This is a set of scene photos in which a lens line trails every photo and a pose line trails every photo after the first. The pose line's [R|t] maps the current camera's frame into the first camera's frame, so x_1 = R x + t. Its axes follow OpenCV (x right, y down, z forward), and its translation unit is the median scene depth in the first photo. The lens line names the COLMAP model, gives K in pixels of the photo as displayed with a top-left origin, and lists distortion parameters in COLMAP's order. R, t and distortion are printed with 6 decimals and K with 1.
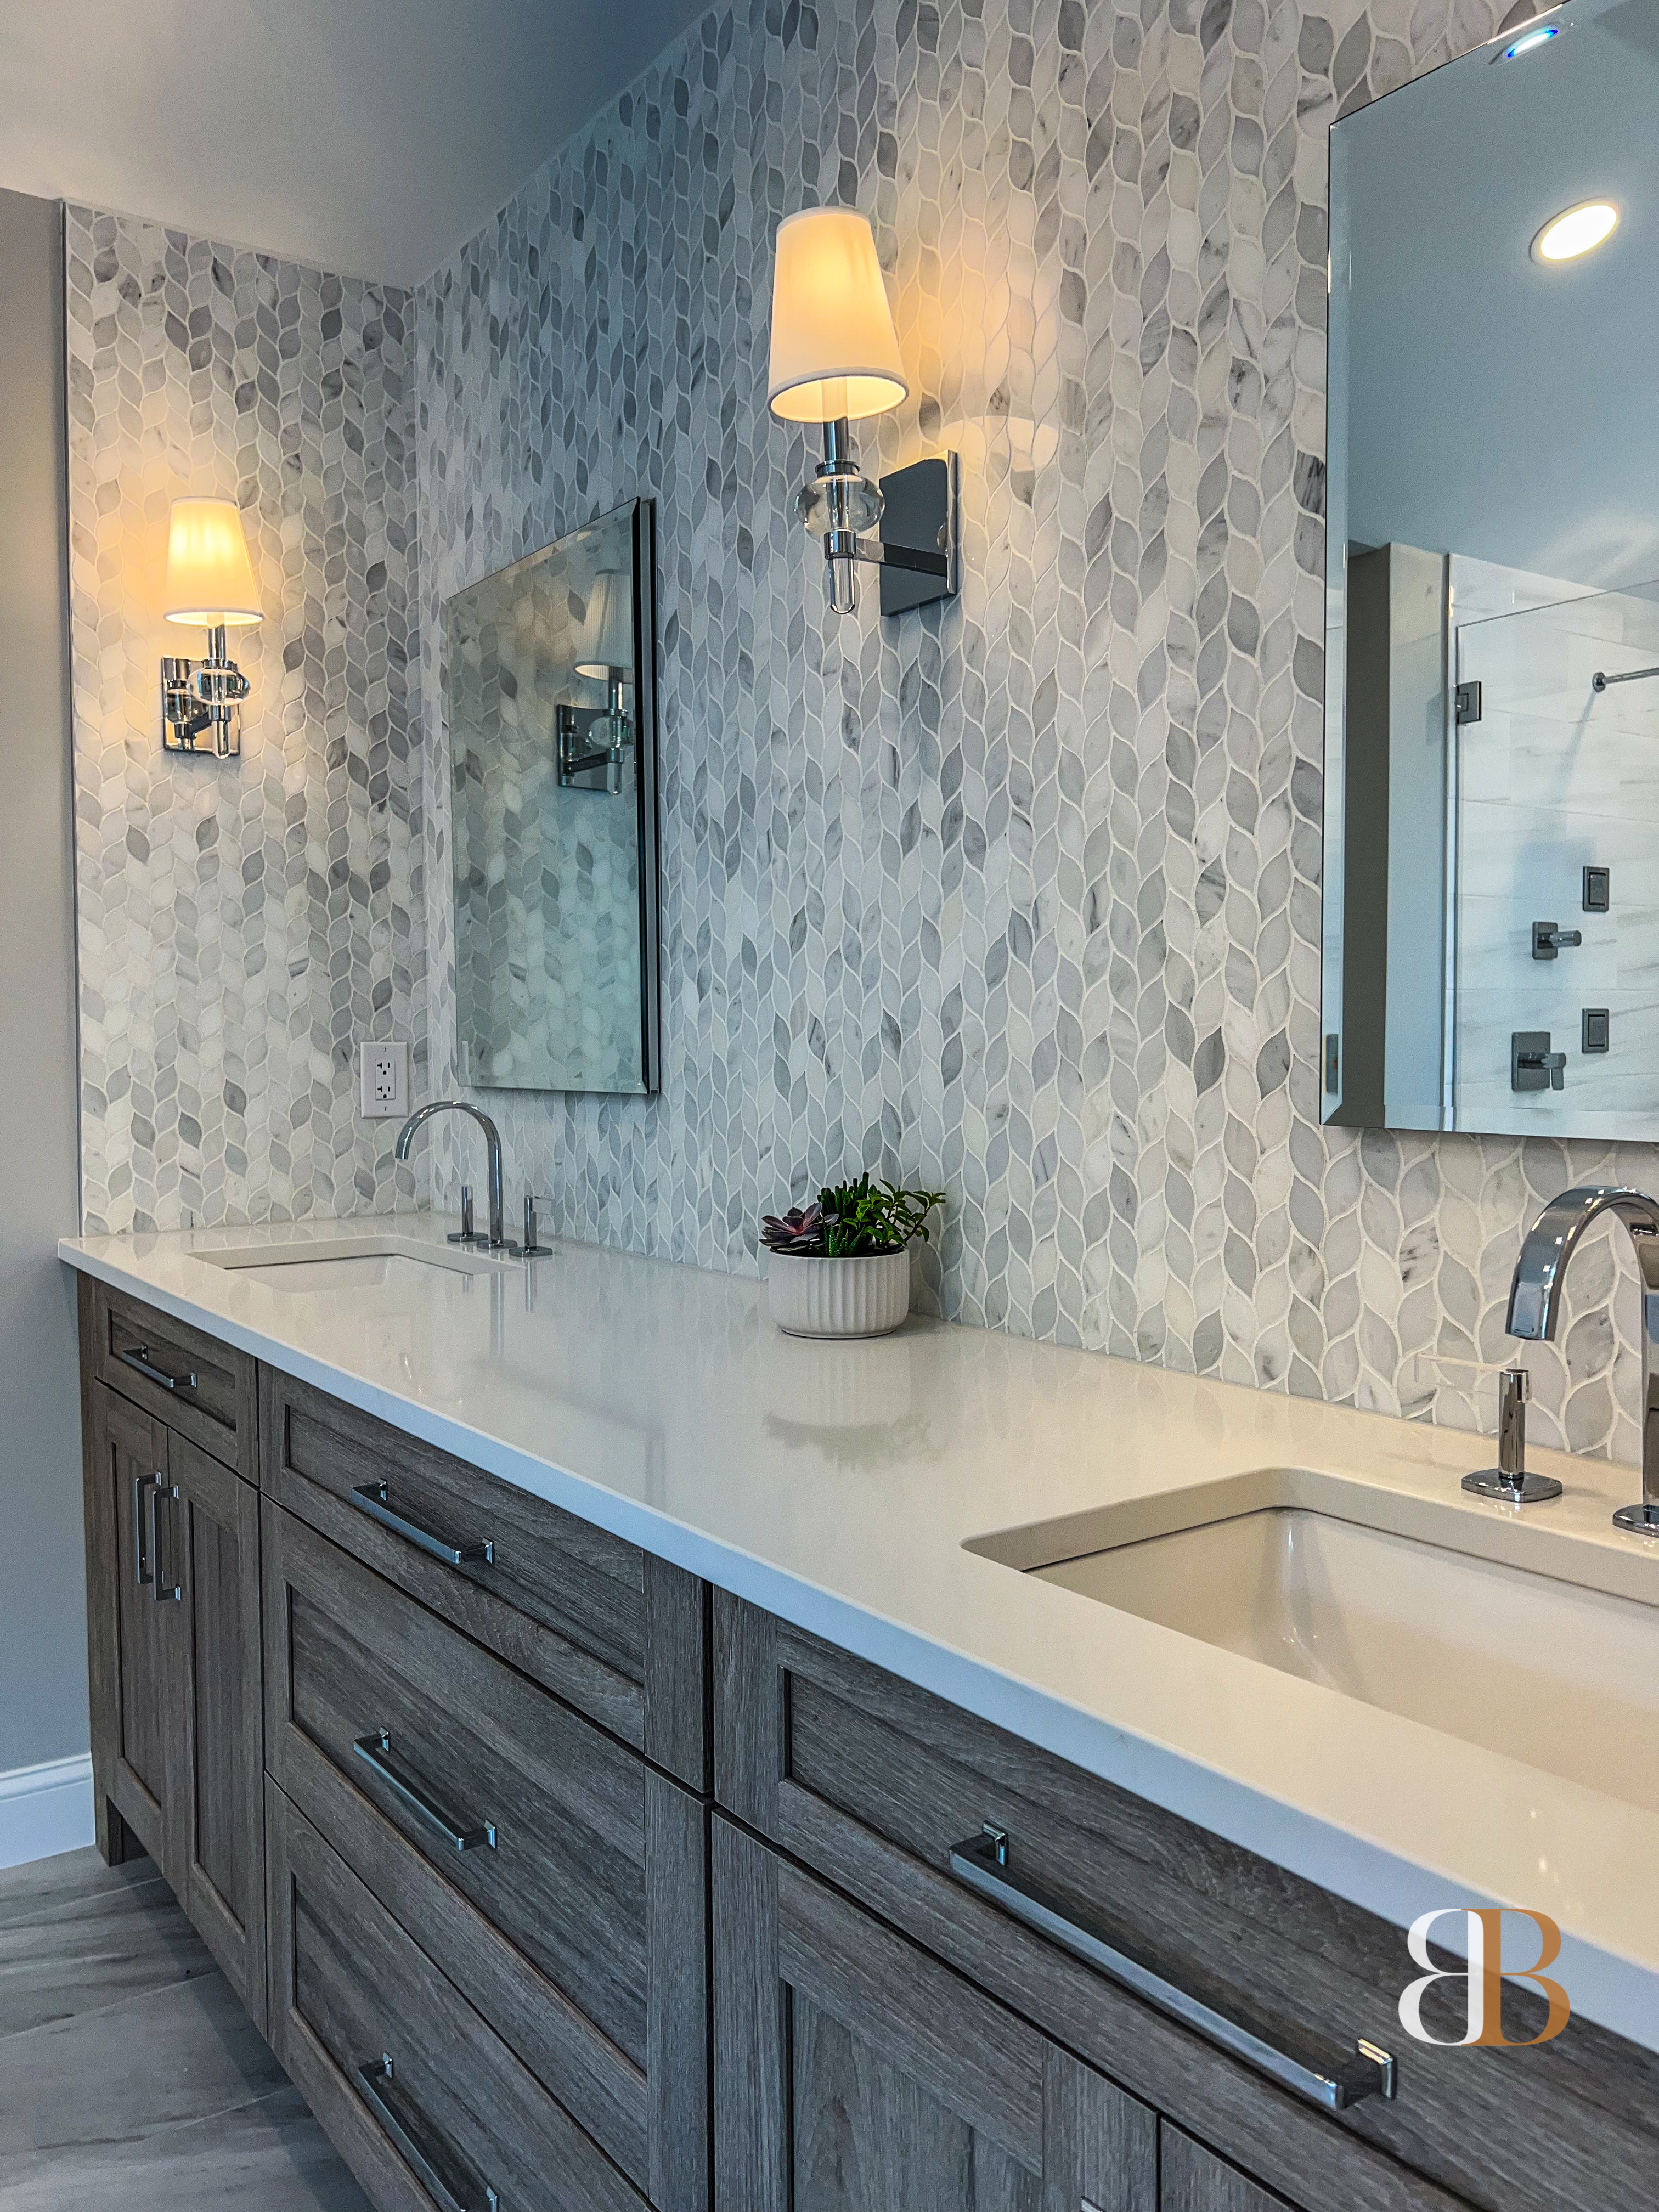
lens RADIAL K [[1659.9, 0, 834.6], [0, 1659.9, 1106.3], [0, 0, 1]] dist [0.045086, -0.057234]
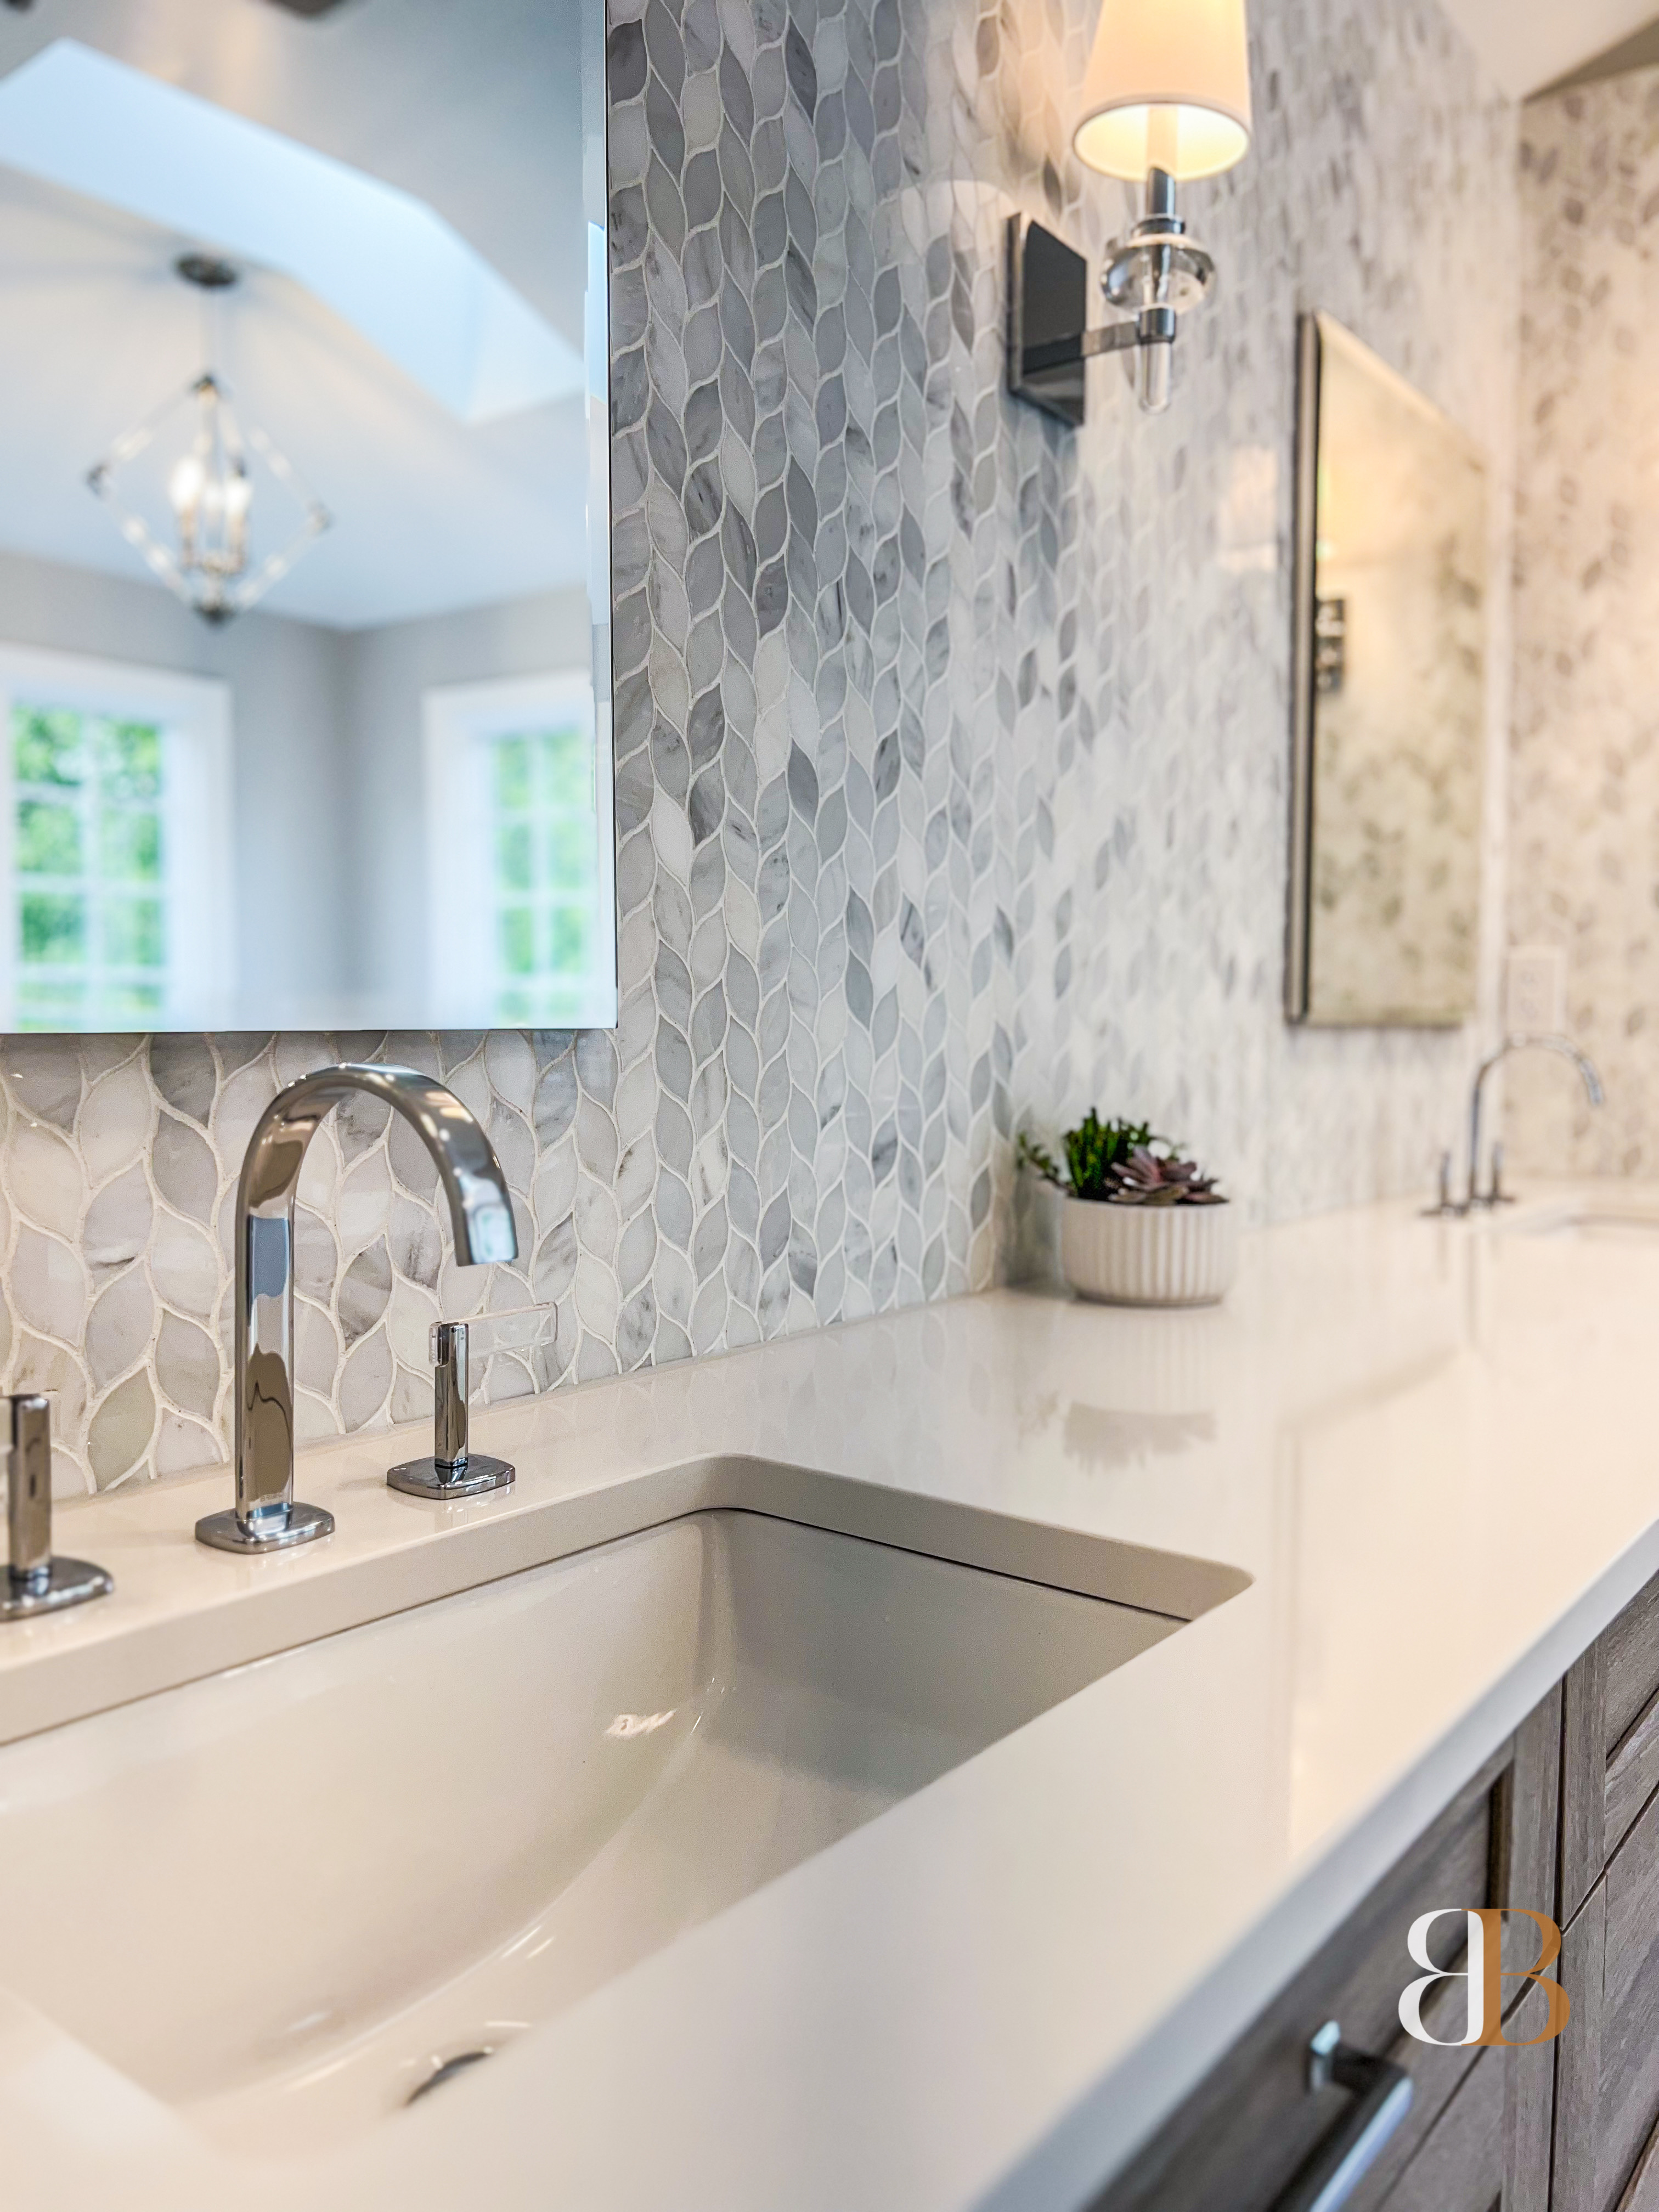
lens RADIAL K [[1659.9, 0, 823.7], [0, 1659.9, 1097.3], [0, 0, 1]] dist [0.045086, -0.057234]
pose [[-0.269293, -0.038223, 0.962300, -0.675814], [0.042445, 0.997770, 0.051510, -0.010889], [-0.962123, 0.054716, -0.267070, 1.259827]]
